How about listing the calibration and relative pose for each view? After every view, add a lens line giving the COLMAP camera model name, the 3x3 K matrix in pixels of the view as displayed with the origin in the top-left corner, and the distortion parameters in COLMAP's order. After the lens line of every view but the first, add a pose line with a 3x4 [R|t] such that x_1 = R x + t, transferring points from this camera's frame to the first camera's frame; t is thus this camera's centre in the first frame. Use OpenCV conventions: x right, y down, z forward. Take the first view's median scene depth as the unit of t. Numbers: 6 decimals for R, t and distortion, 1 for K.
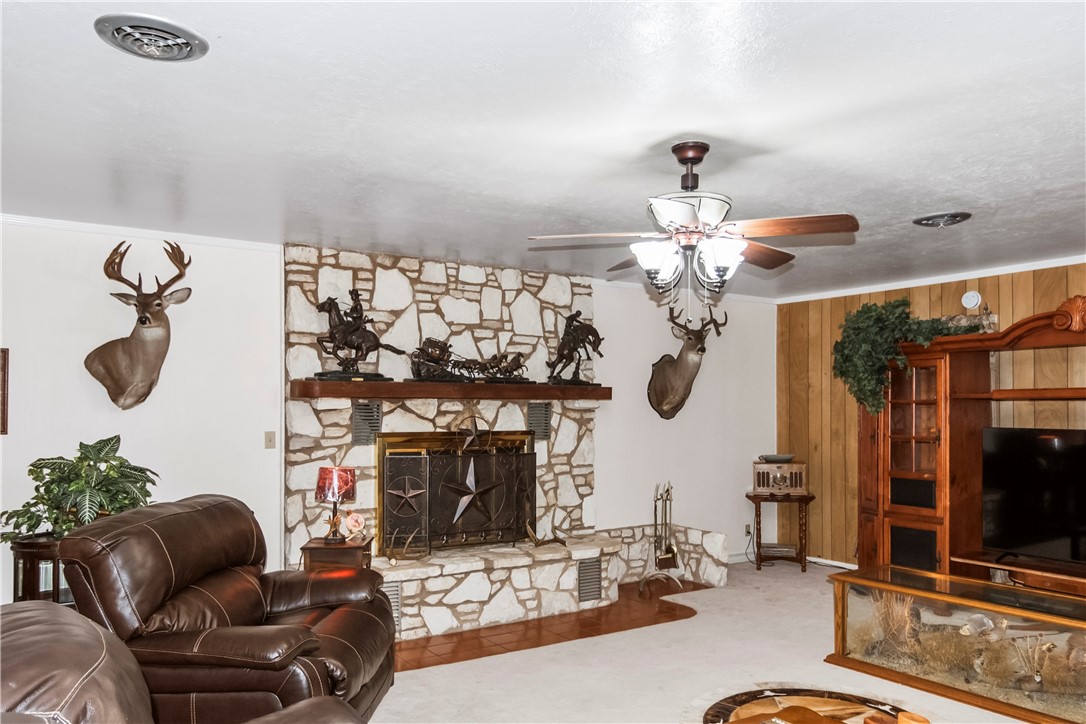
lens RADIAL K [[811.2, 0, 565.1], [0, 811.2, 394.1], [0, 0, 1]] dist [0.002987, 0.006176]
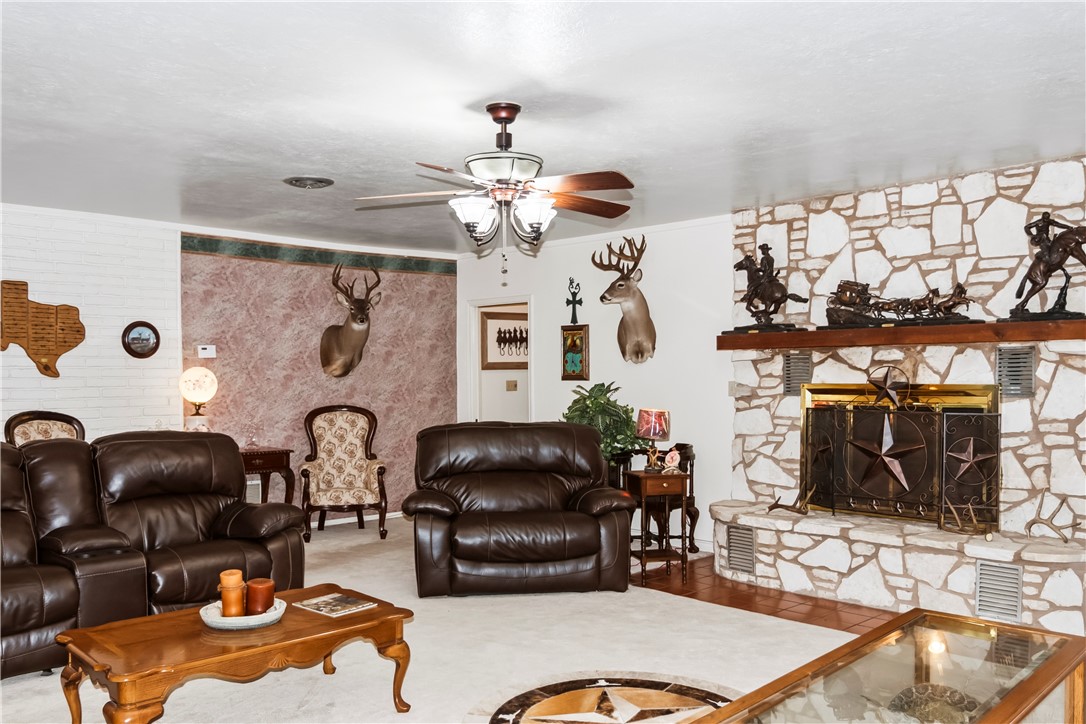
lens RADIAL K [[846.8, 0, 513.4], [0, 846.8, 397.7], [0, 0, 1]] dist [0.013328, 0.005590]
pose [[0.202894, 0.022012, -0.978953, 0.691508], [0.018900, 0.999473, 0.026390, 0.030333], [0.979018, -0.023856, 0.202371, 0.437238]]
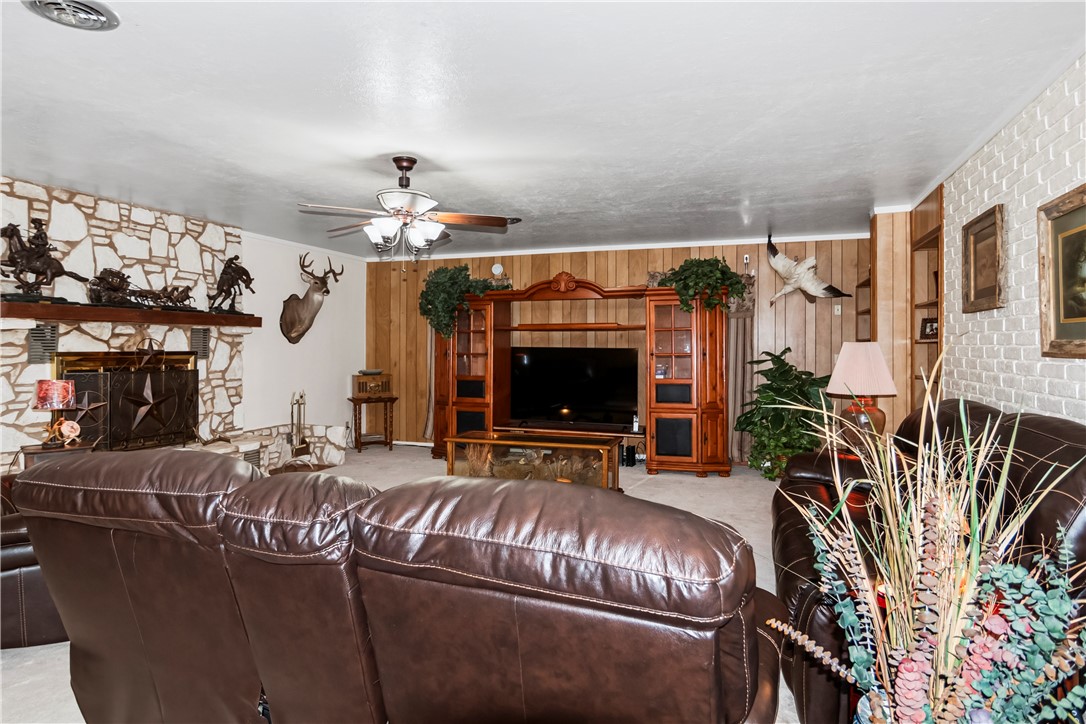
lens RADIAL K [[657.1, 0, 544.7], [0, 657.1, 338.6], [0, 0, 1]] dist [0.007537, -0.000750]
pose [[0.791763, 0.007111, 0.610787, -0.246996], [-0.010138, 0.999947, 0.001500, 0.021031], [-0.610744, -0.007379, 0.791794, -0.102668]]
